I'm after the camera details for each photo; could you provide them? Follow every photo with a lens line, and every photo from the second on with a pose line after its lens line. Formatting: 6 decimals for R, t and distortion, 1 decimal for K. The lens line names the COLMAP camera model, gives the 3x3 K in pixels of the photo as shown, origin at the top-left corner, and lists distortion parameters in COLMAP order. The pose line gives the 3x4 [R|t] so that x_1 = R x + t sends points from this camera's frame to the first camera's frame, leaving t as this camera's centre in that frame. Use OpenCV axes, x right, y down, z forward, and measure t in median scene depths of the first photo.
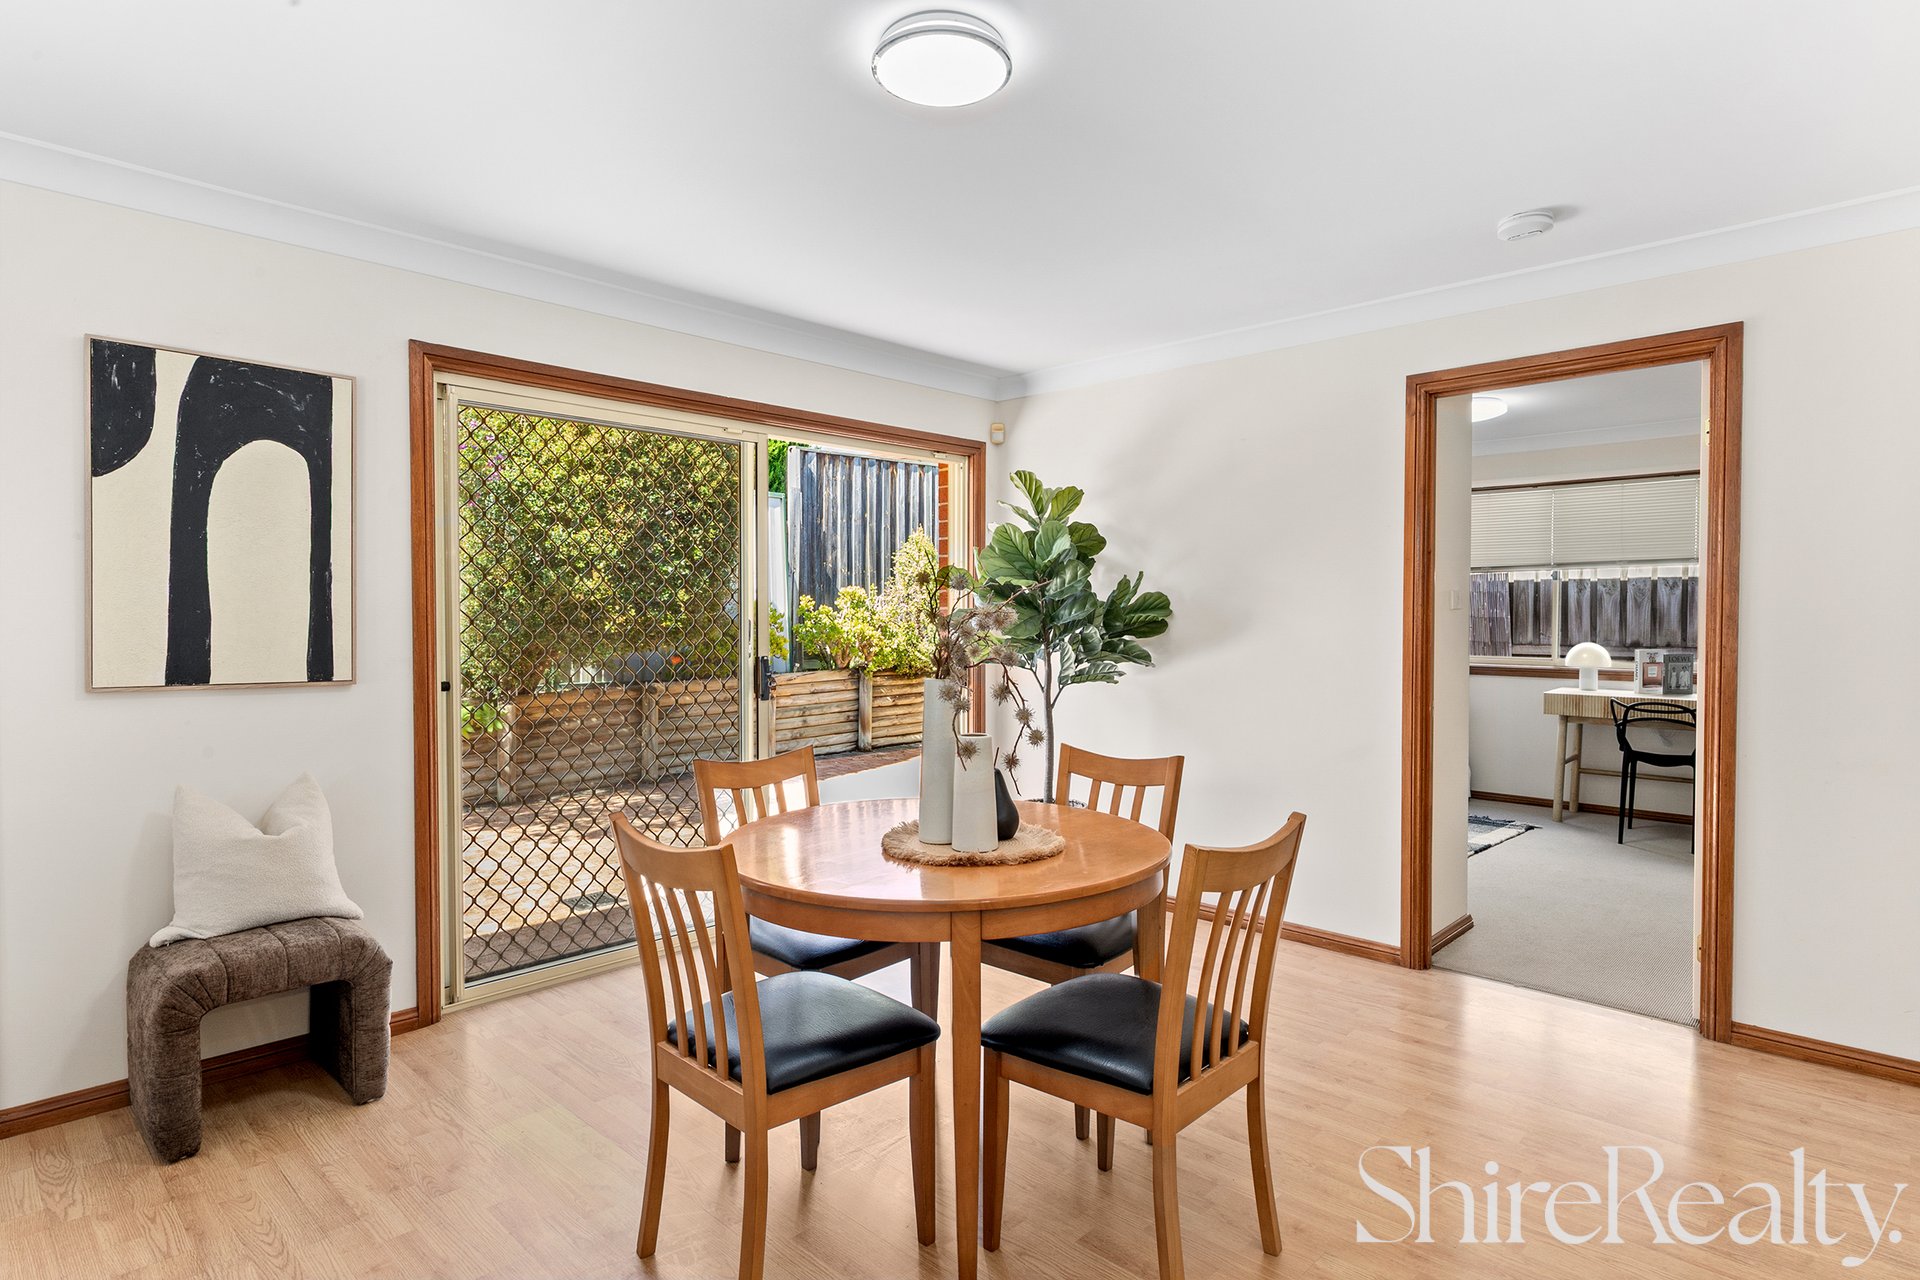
lens RADIAL K [[1045.4, 0, 958.8], [0, 1045.4, 631.6], [0, 0, 1]] dist [0.022157, 0.000789]
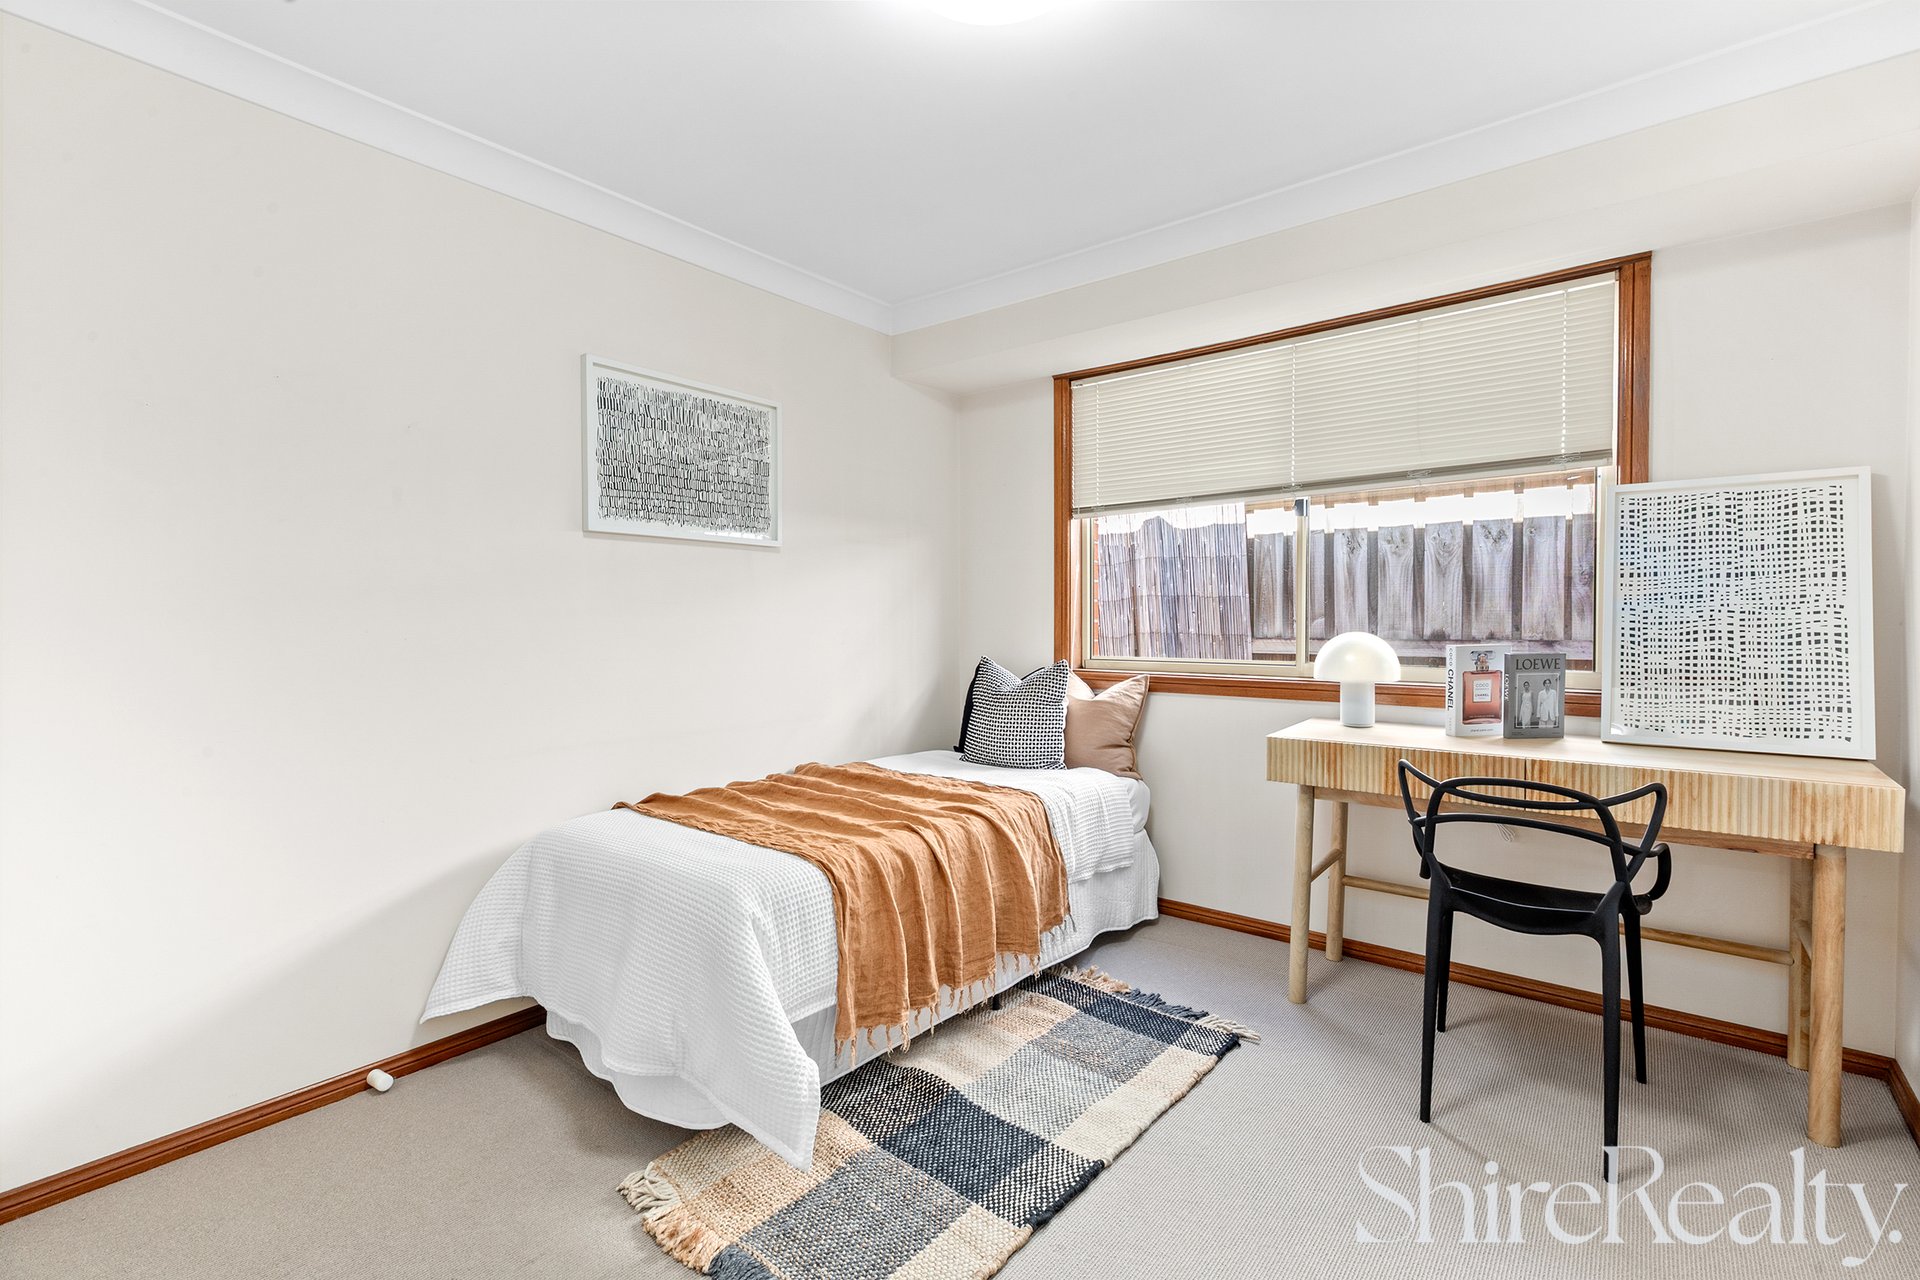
lens RADIAL K [[876.5, 0, 960.7], [0, 876.5, 628.5], [0, 0, 1]] dist [-0.000824, 0.000055]
pose [[0.995987, 0.000133, 0.089498, 0.370487], [0.000679, 0.999959, -0.009040, 0.013077], [-0.089495, 0.009065, 0.995946, 0.598881]]
